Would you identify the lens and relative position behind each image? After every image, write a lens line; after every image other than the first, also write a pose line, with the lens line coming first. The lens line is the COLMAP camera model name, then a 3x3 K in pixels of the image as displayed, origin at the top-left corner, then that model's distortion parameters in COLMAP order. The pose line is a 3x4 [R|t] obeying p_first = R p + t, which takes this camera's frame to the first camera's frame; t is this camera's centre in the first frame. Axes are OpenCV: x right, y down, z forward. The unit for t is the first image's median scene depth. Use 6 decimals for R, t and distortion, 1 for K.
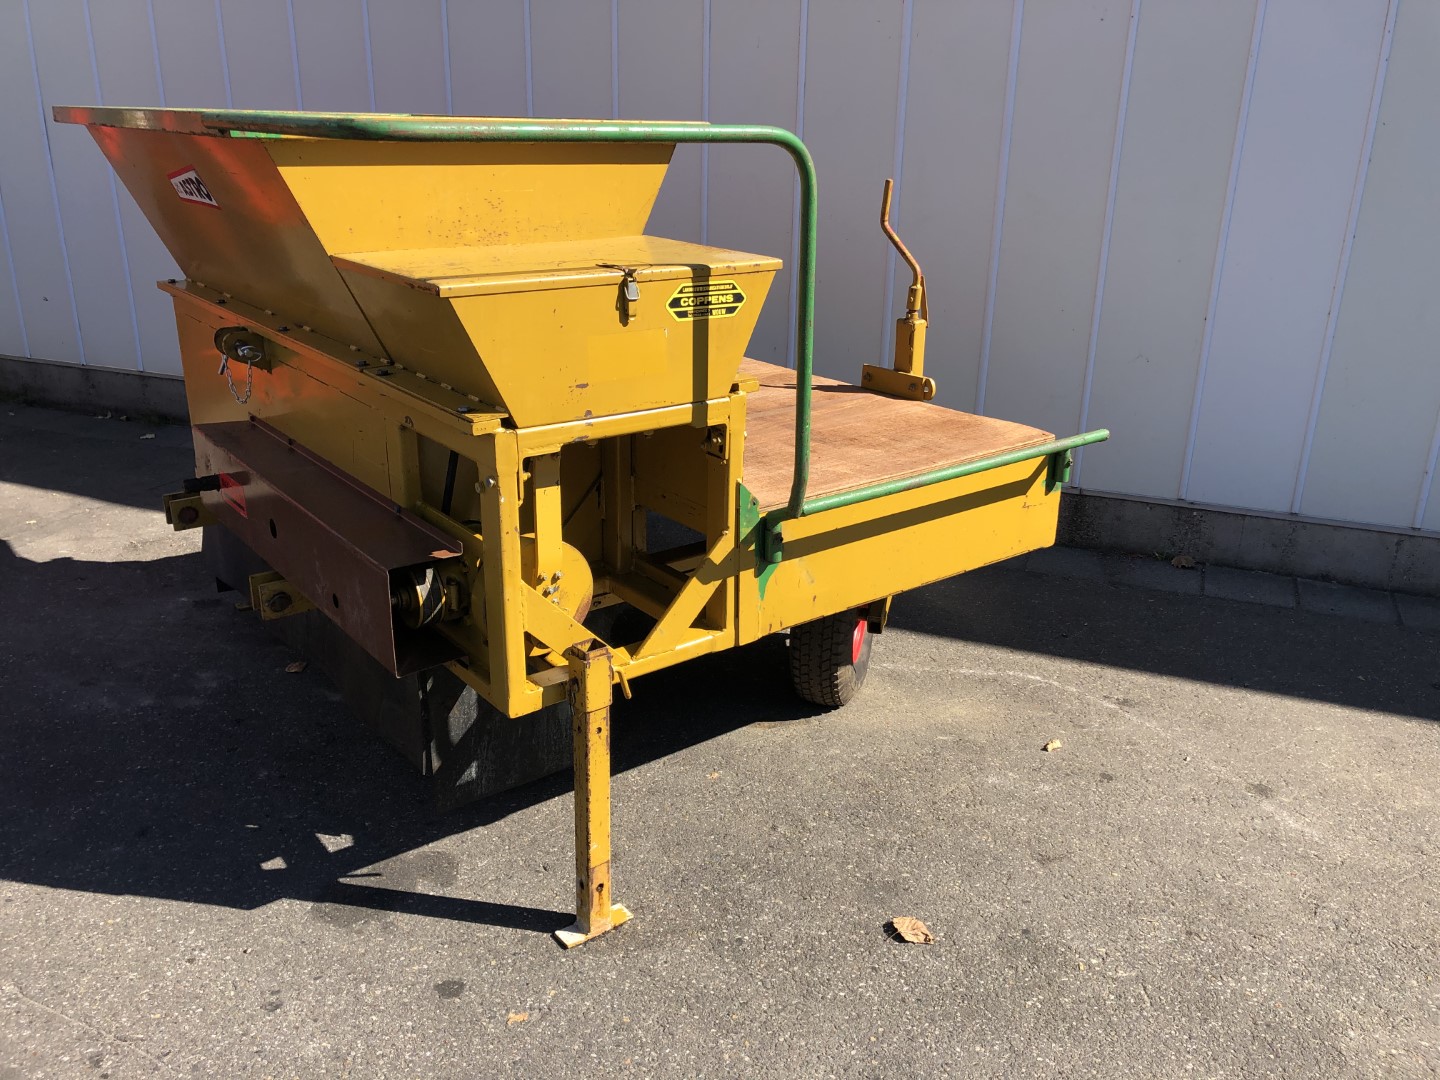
lens RADIAL K [[1177.8, 0, 729.8], [0, 1177.8, 537.0], [0, 0, 1]] dist [0.029097, -0.011003]
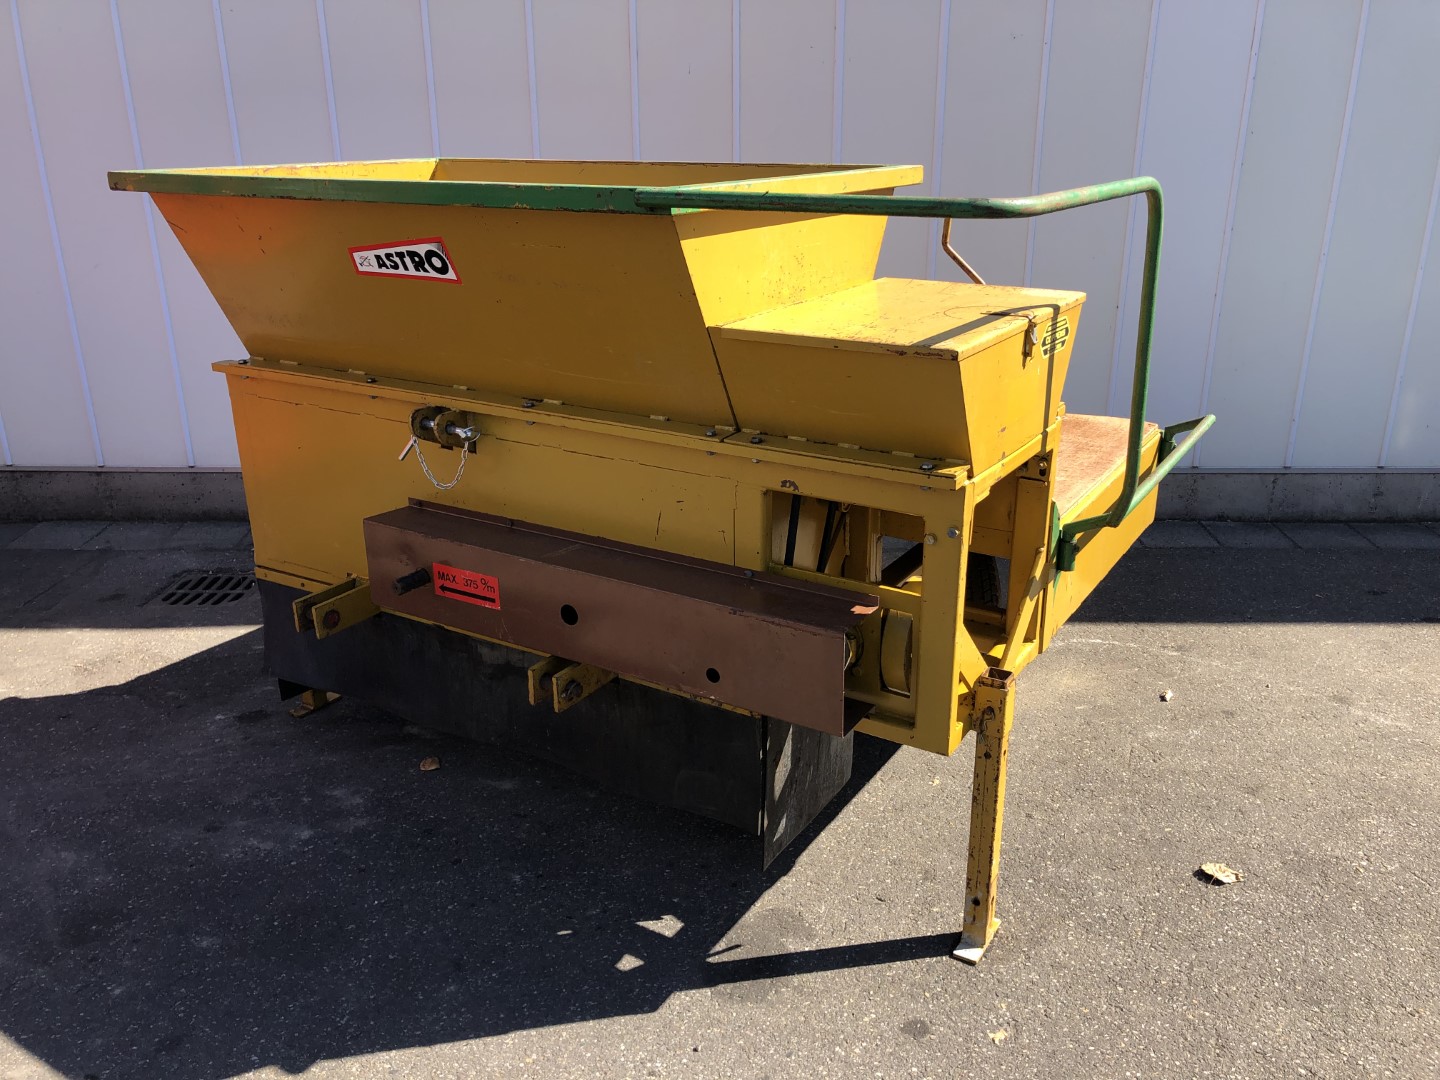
lens RADIAL K [[1177.8, 0, 729.1], [0, 1177.8, 545.6], [0, 0, 1]] dist [0.029097, -0.011003]
pose [[0.937977, -0.142955, 0.315853, -0.560216], [0.140192, 0.989621, 0.031578, -0.074548], [-0.317089, 0.014660, 0.948283, 0.064916]]
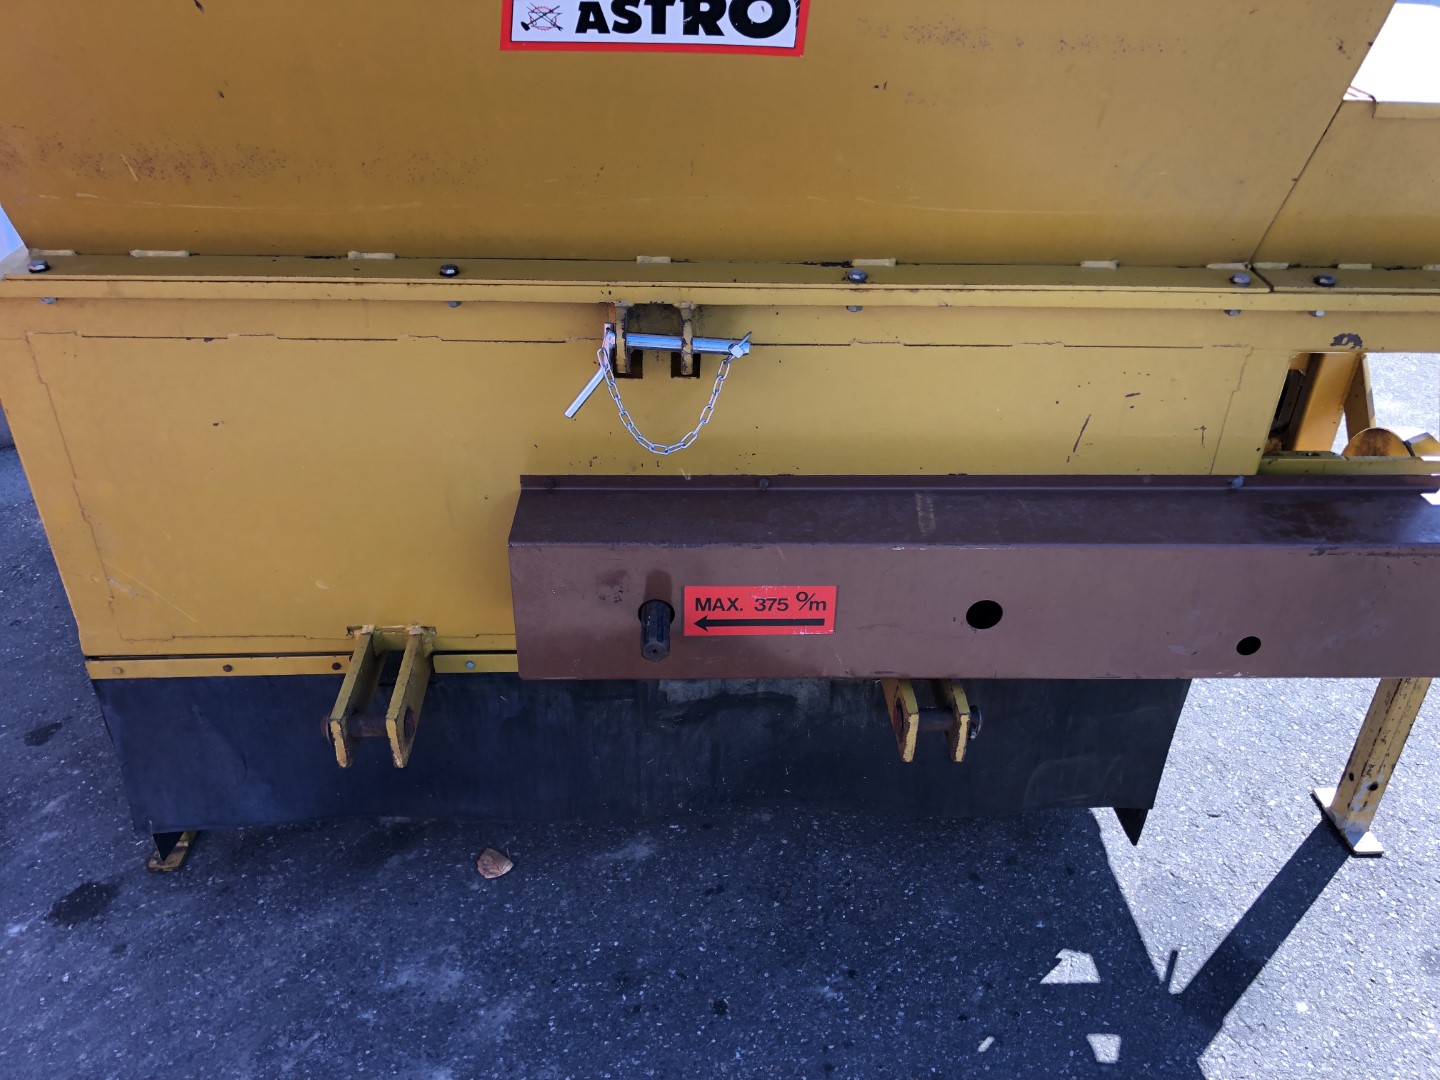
lens RADIAL K [[1177.8, 0, 715.4], [0, 1177.8, 541.6], [0, 0, 1]] dist [0.029097, -0.011003]
pose [[0.586893, -0.434572, 0.683157, -0.851519], [0.261750, 0.900281, 0.347823, -0.277788], [-0.766187, -0.025318, 0.642118, 0.738147]]
